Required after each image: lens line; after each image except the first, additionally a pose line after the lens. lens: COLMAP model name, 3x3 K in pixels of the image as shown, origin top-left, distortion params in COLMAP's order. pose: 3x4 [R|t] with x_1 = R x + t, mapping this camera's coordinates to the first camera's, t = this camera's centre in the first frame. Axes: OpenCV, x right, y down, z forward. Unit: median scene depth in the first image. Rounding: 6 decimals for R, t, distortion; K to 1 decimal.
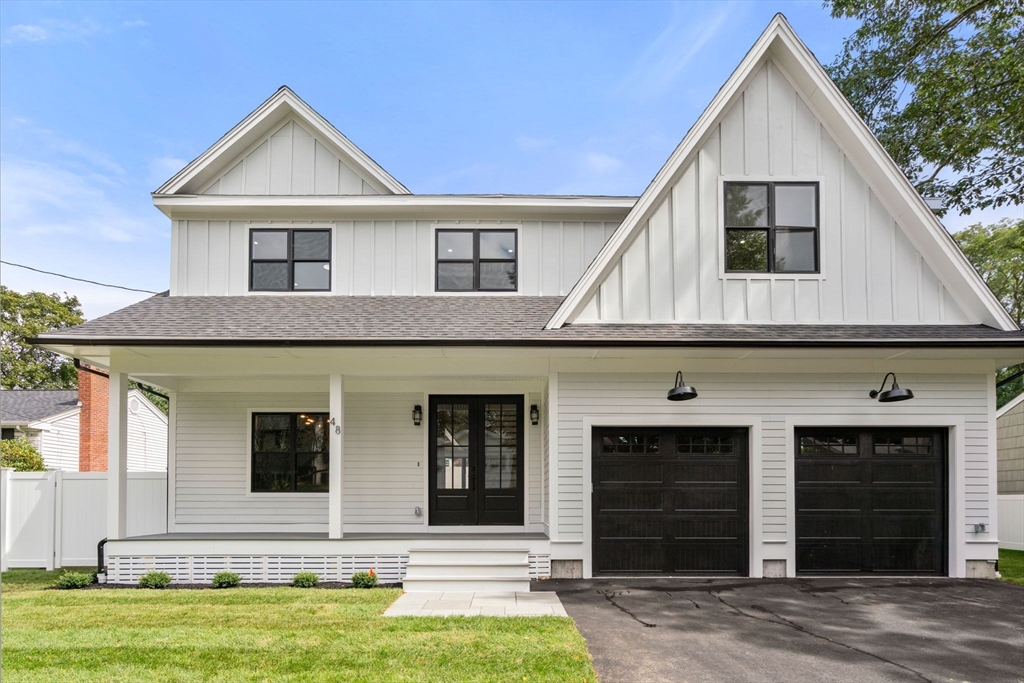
lens RADIAL K [[439.7, 0, 512.0], [0, 439.7, 341.5], [0, 0, 1]] dist [-0.000072, 0.000656]
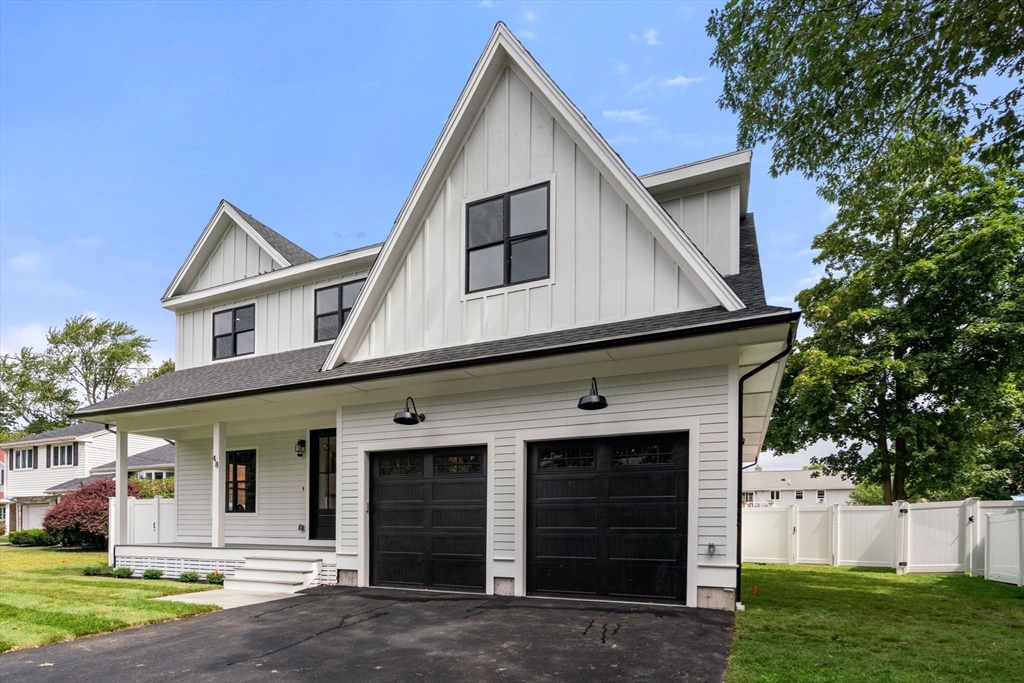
lens RADIAL K [[470.7, 0, 512.0], [0, 470.7, 341.5], [0, 0, 1]] dist [-0.004329, 0.000059]
pose [[0.918595, -0.141721, -0.368914, 1.009362], [0.137128, 0.989794, -0.038788, 0.009338], [0.370646, -0.014958, 0.928654, 0.021921]]
